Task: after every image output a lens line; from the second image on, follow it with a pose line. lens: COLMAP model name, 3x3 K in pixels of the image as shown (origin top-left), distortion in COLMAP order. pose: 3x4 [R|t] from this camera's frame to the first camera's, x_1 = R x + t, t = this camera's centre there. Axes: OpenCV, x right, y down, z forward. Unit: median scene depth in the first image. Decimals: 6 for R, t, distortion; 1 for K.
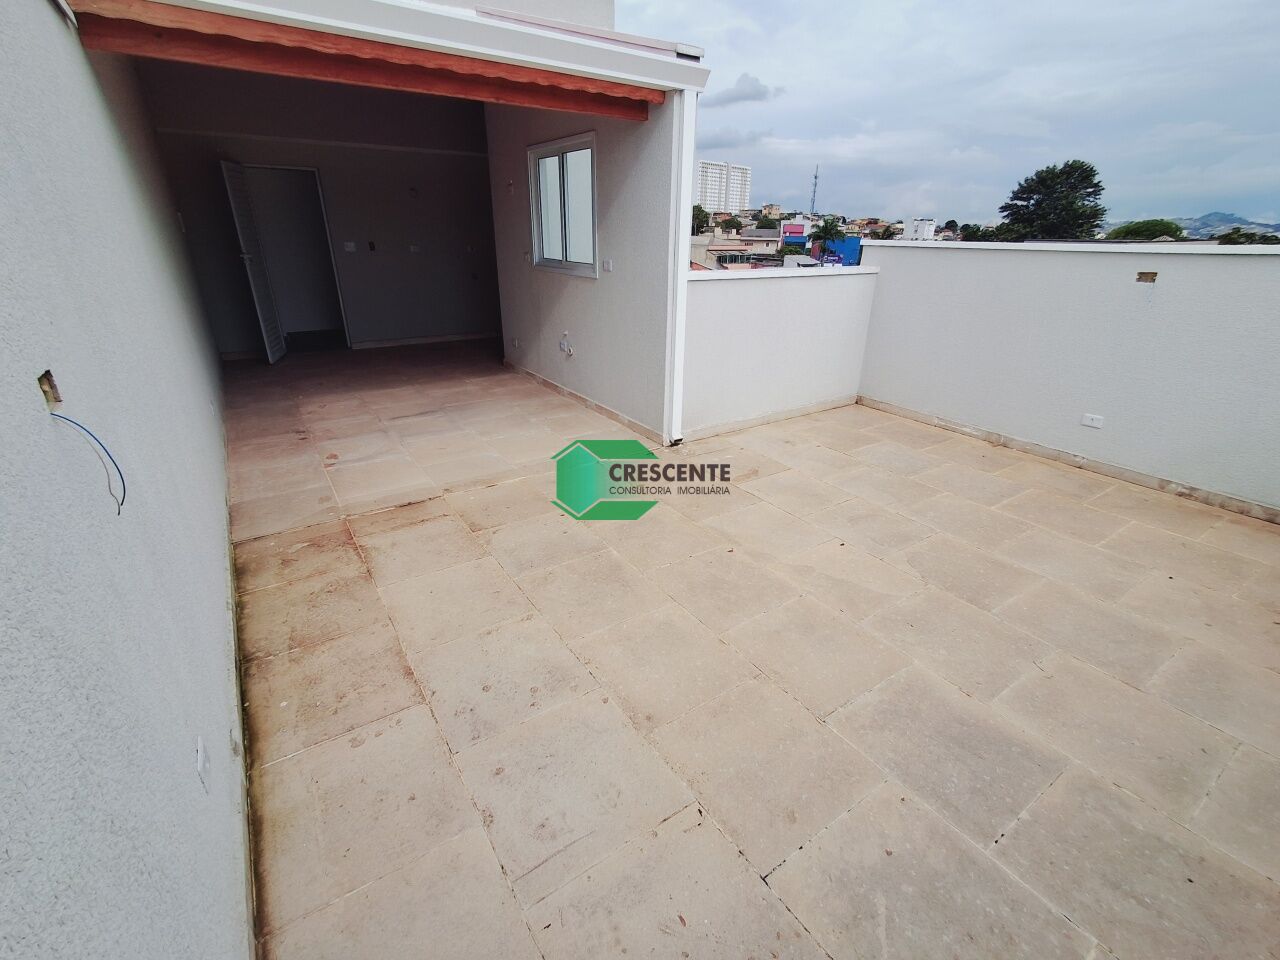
lens RADIAL K [[578.3, 0, 639.2], [0, 578.3, 485.4], [0, 0, 1]] dist [-0.003051, 0.000443]
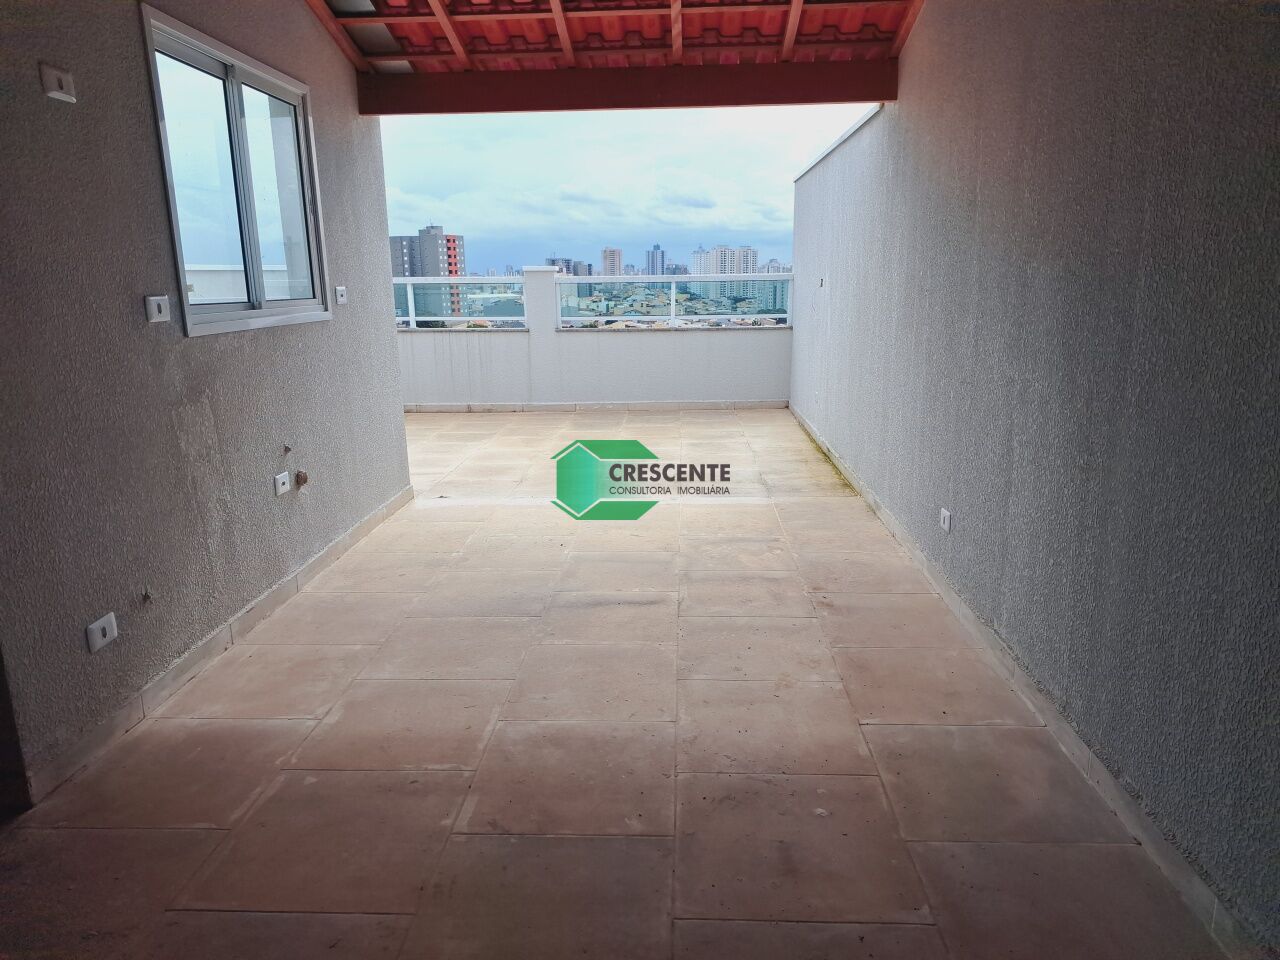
lens RADIAL K [[877.5, 0, 641.4], [0, 877.5, 490.9], [0, 0, 1]] dist [0.009753, 0.000008]
pose [[-0.807729, -0.136850, 0.573450, -0.837610], [0.245493, 0.806272, 0.538199, -0.599161], [-0.536010, 0.575497, -0.617654, 1.425961]]
